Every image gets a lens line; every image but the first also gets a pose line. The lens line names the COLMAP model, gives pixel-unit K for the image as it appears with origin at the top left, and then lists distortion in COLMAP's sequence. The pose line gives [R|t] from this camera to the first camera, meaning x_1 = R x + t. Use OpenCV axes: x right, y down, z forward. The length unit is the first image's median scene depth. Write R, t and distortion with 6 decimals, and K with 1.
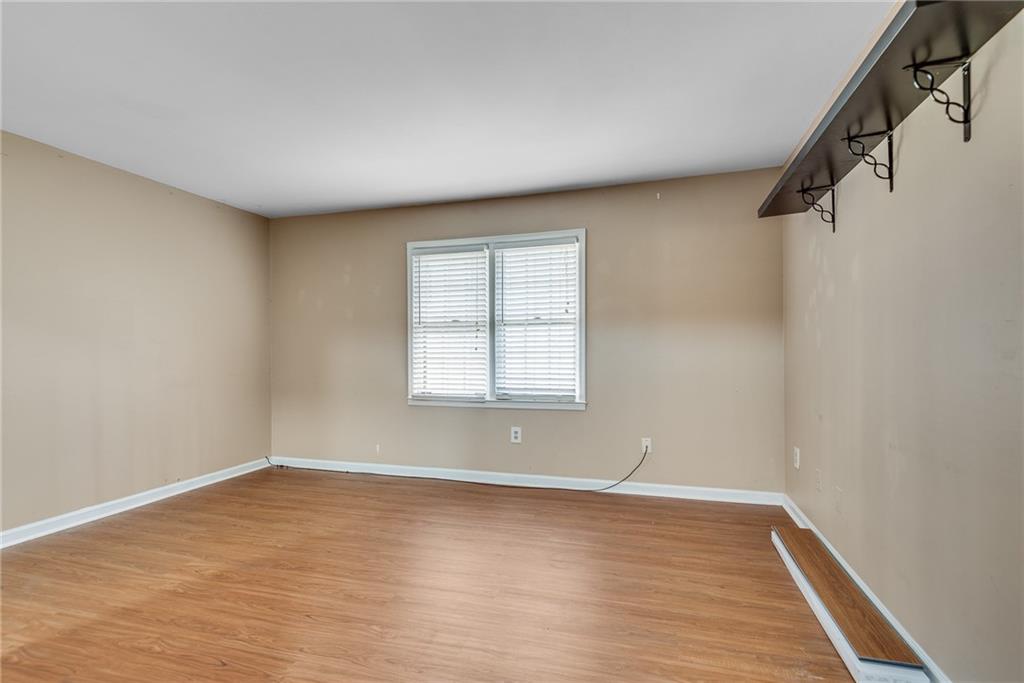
lens RADIAL K [[452.8, 0, 509.5], [0, 452.8, 345.2], [0, 0, 1]] dist [0.028179, -0.012901]
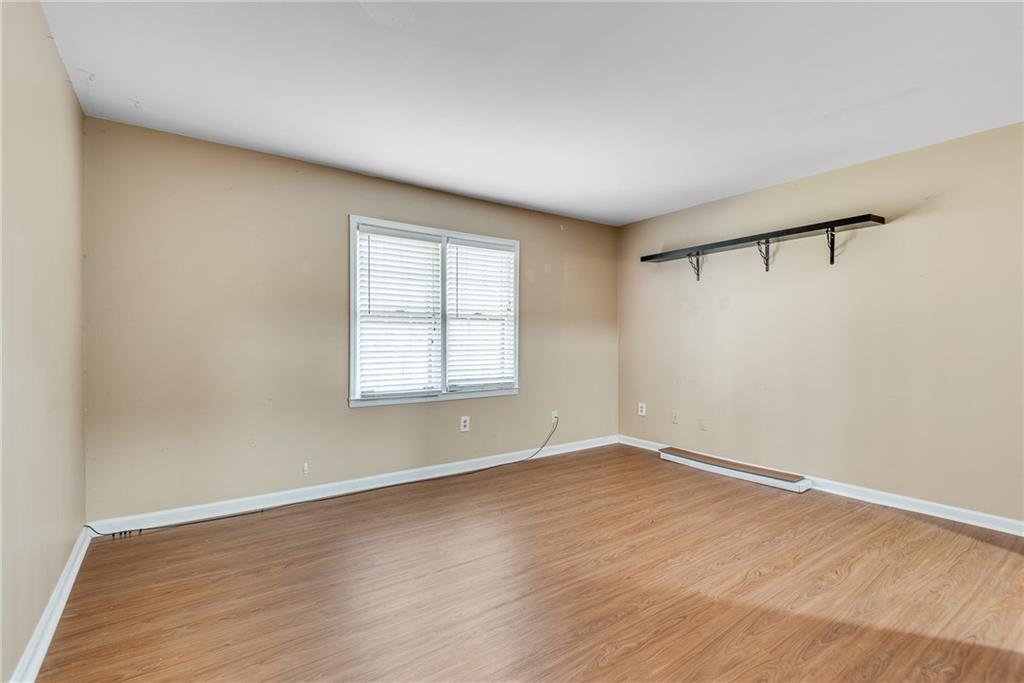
lens RADIAL K [[458.1, 0, 501.6], [0, 458.1, 340.0], [0, 0, 1]] dist [0.030362, -0.010871]
pose [[0.641120, 0.010613, 0.767368, -0.785199], [-0.013951, 0.999900, -0.002173, 0.004804], [-0.767314, -0.009313, 0.641204, 0.265069]]
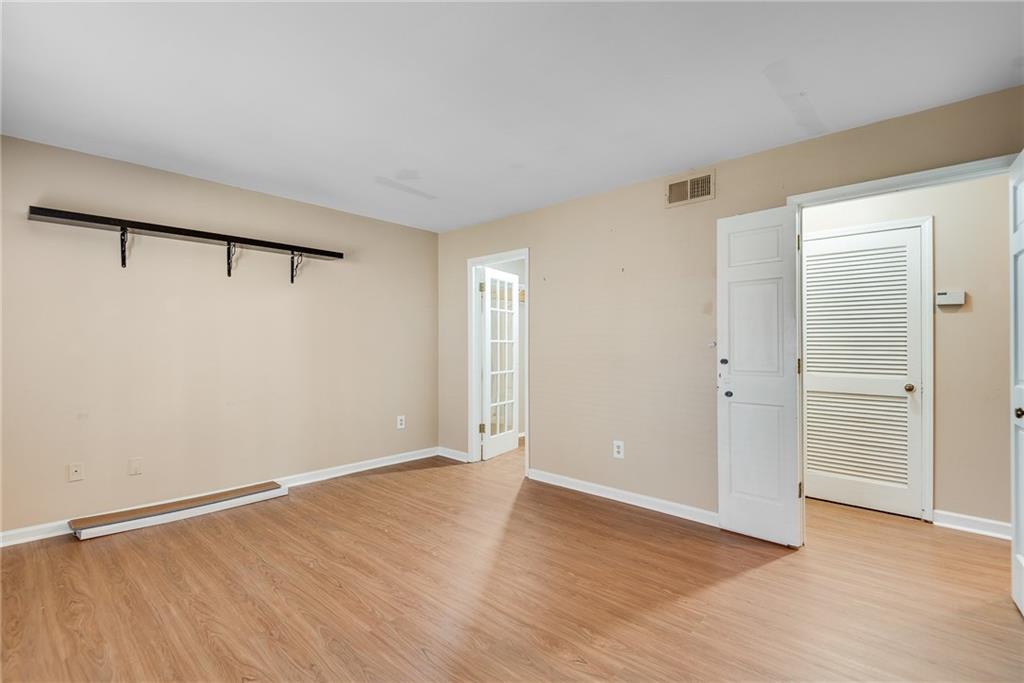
lens RADIAL K [[489.9, 0, 501.9], [0, 489.9, 345.6], [0, 0, 1]] dist [0.031177, -0.017797]
pose [[-0.879407, 0.004673, 0.476047, -0.592473], [0.000526, 0.999961, -0.008845, -0.007670], [-0.476070, -0.007528, -0.879375, 1.106666]]
